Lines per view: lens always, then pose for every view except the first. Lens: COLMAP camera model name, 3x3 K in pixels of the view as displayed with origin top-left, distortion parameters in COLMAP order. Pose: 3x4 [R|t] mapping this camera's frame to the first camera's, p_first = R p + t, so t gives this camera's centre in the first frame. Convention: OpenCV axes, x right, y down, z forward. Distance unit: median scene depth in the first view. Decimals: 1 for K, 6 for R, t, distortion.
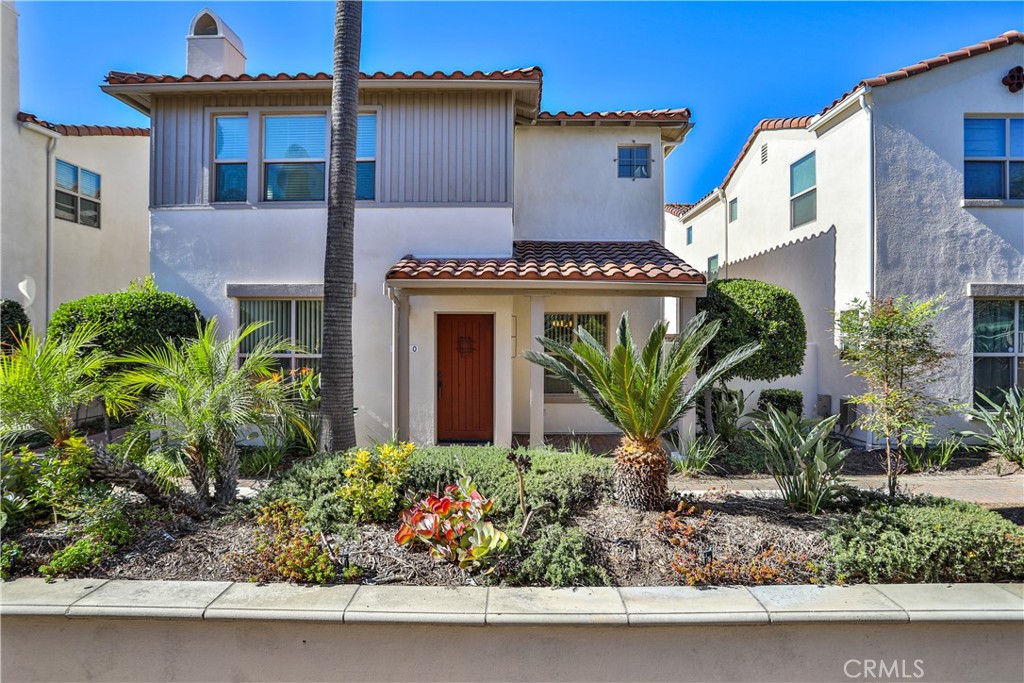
lens RADIAL K [[557.7, 0, 515.7], [0, 557.7, 331.5], [0, 0, 1]] dist [-0.051672, 0.029155]
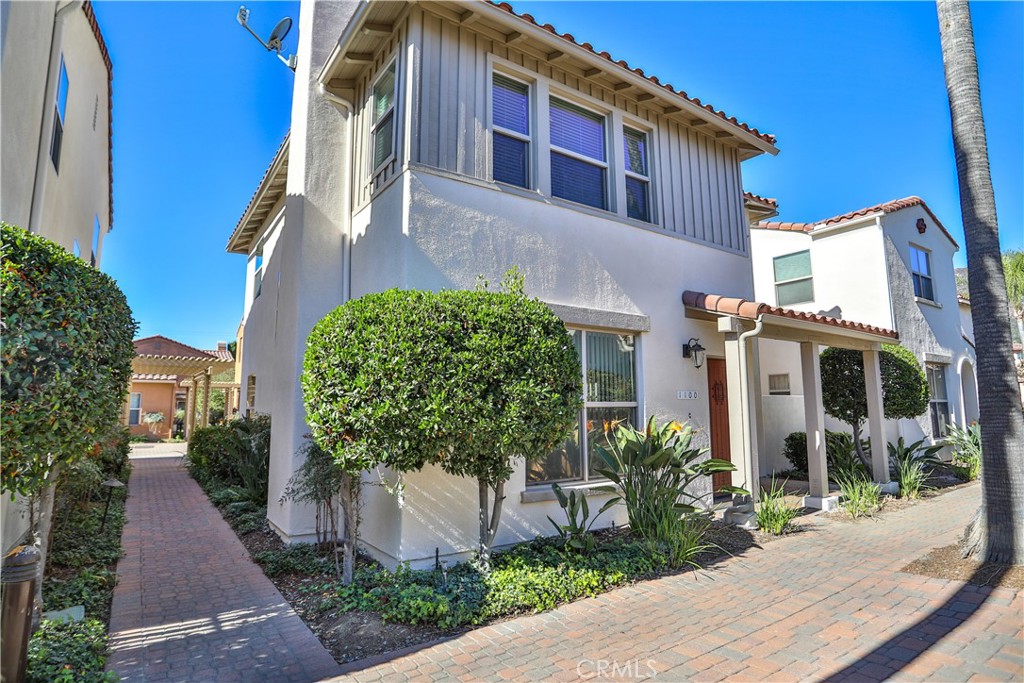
lens RADIAL K [[557.7, 0, 515.7], [0, 557.7, 331.5], [0, 0, 1]] dist [-0.051672, 0.029155]
pose [[0.809191, 0.073876, 0.582882, -0.922220], [0.009493, 0.990290, -0.138692, 0.049560], [-0.587469, 0.117762, 0.800633, 0.448754]]
